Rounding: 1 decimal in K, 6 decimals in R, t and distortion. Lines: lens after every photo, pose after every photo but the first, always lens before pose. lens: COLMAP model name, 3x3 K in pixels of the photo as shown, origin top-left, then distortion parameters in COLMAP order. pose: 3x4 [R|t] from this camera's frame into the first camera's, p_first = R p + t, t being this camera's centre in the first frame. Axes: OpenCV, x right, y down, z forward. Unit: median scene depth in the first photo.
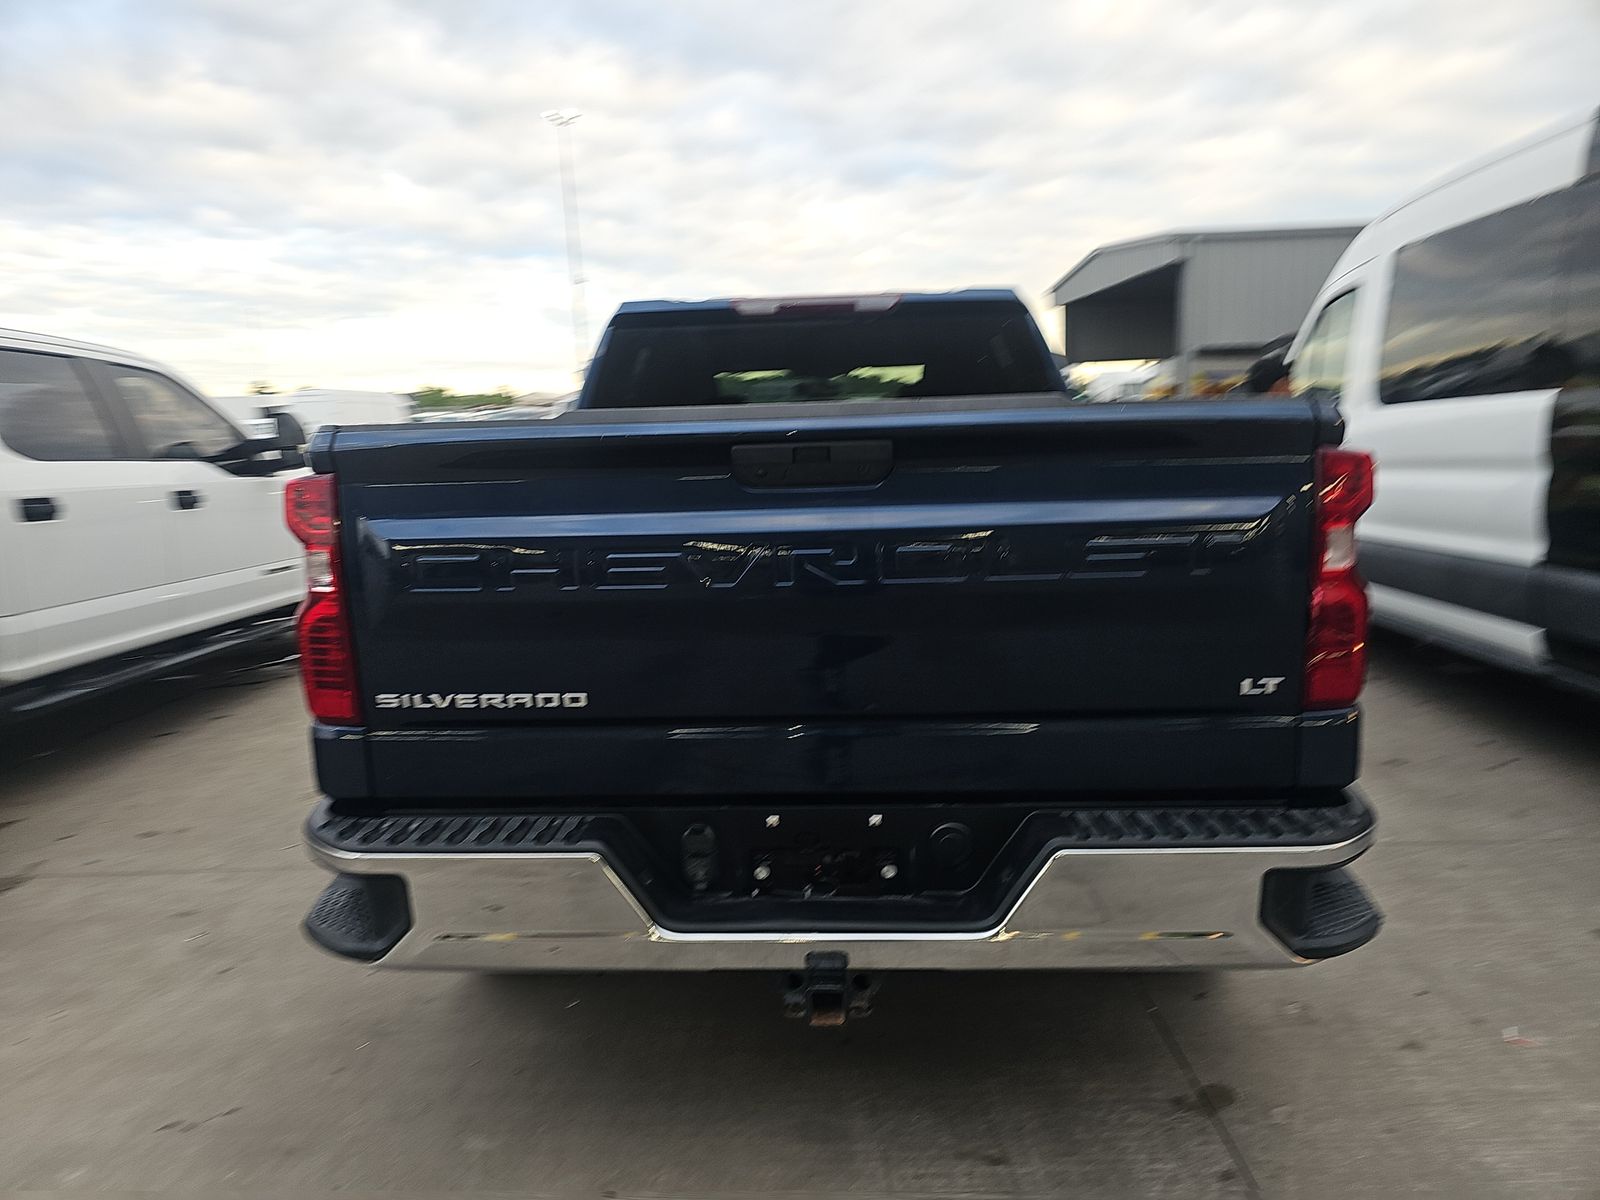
lens RADIAL K [[1055.2, 0, 786.4], [0, 1055.2, 593.9], [0, 0, 1]] dist [0.045638, -0.052211]
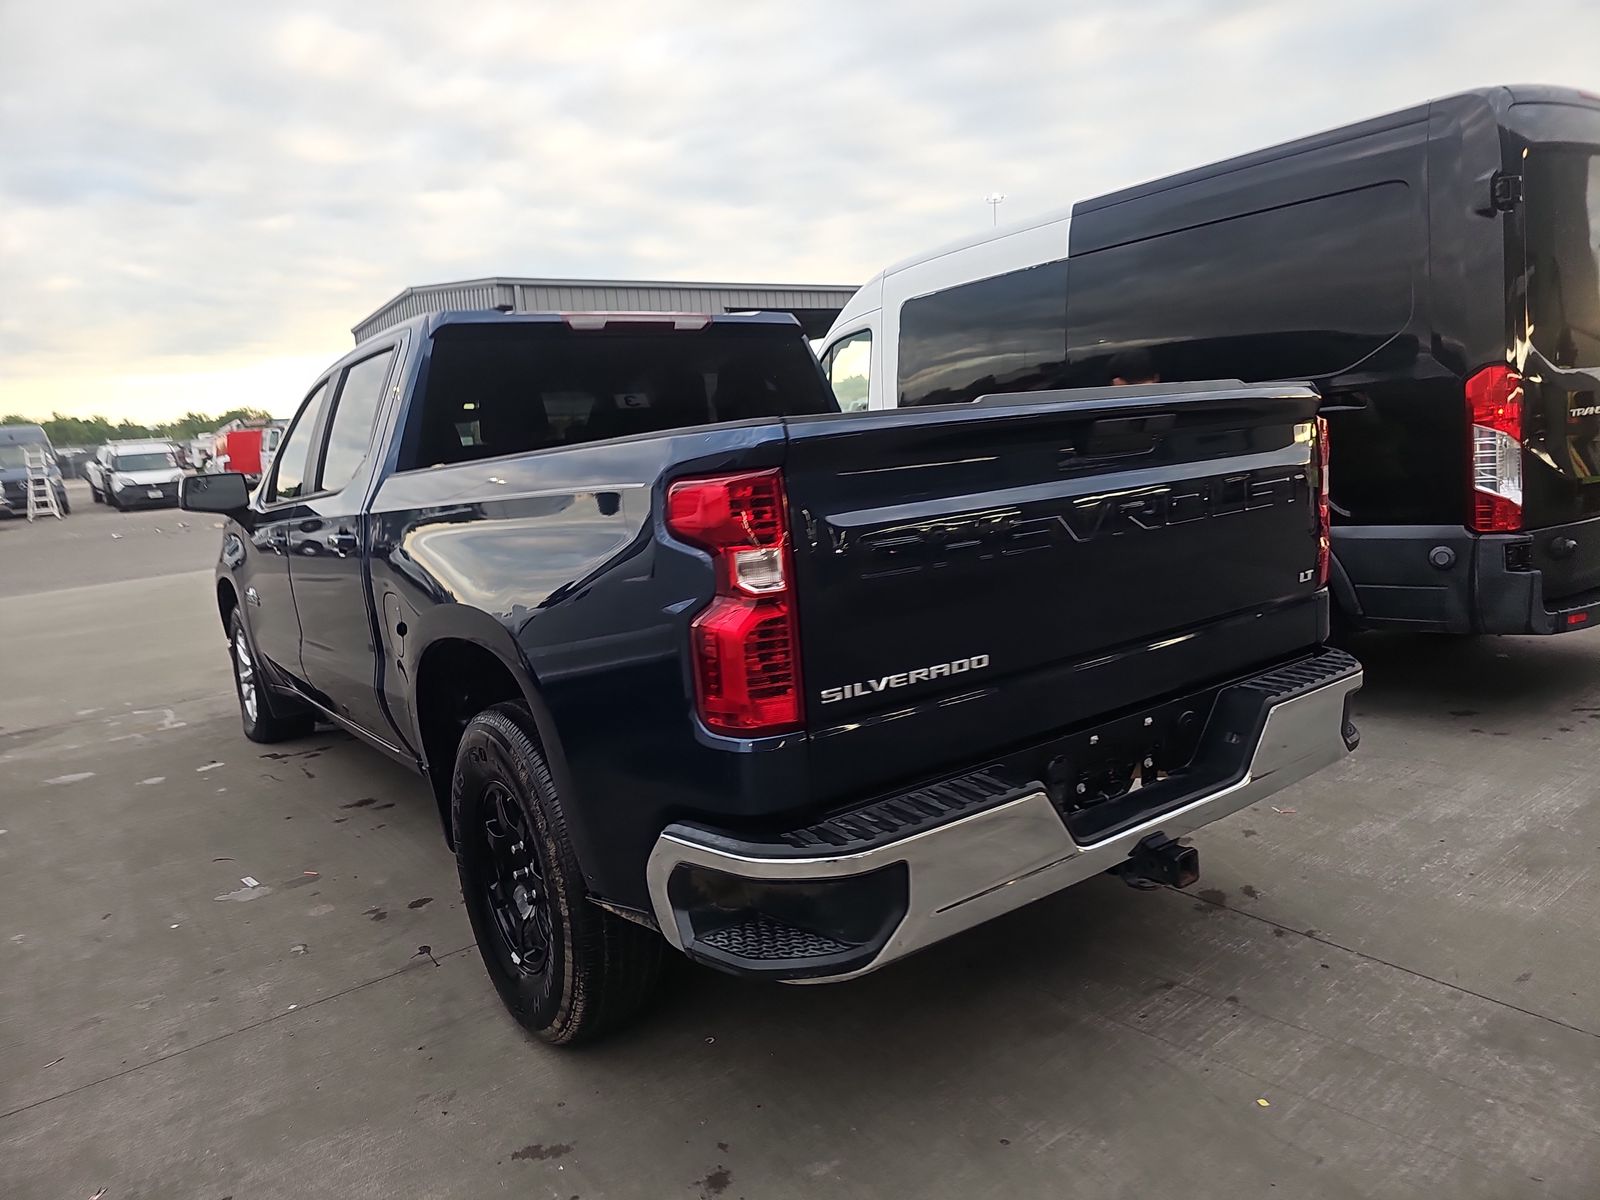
lens RADIAL K [[1115.8, 0, 801.5], [0, 1115.8, 572.5], [0, 0, 1]] dist [-0.006293, -0.003623]
pose [[0.766058, -0.104054, 0.634293, -1.037918], [0.148734, 0.988724, -0.017434, 0.002662], [-0.625327, 0.107696, 0.772896, 0.215002]]
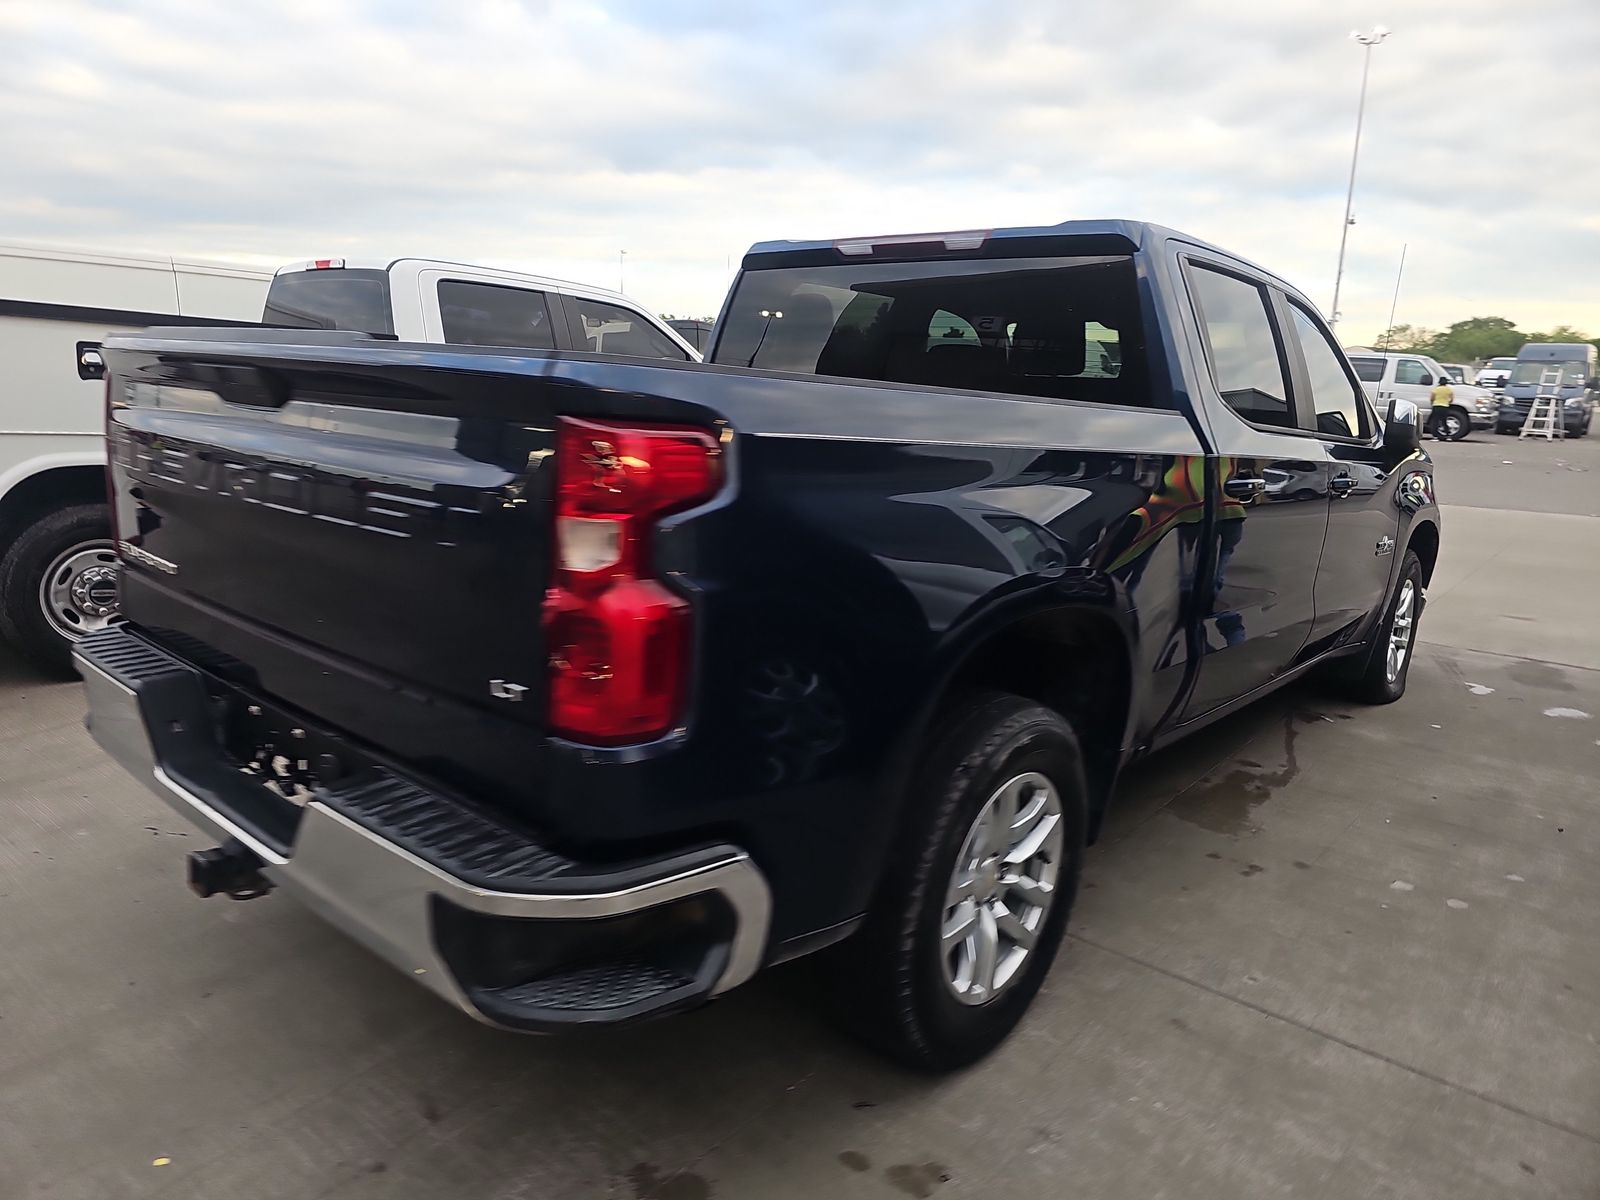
lens RADIAL K [[1055.2, 0, 786.4], [0, 1055.2, 593.9], [0, 0, 1]] dist [0.045638, -0.052211]
pose [[0.785922, 0.187914, -0.589079, 1.047511], [-0.163868, 0.981935, 0.094608, -0.097654], [0.596216, 0.022177, 0.802518, 0.436255]]
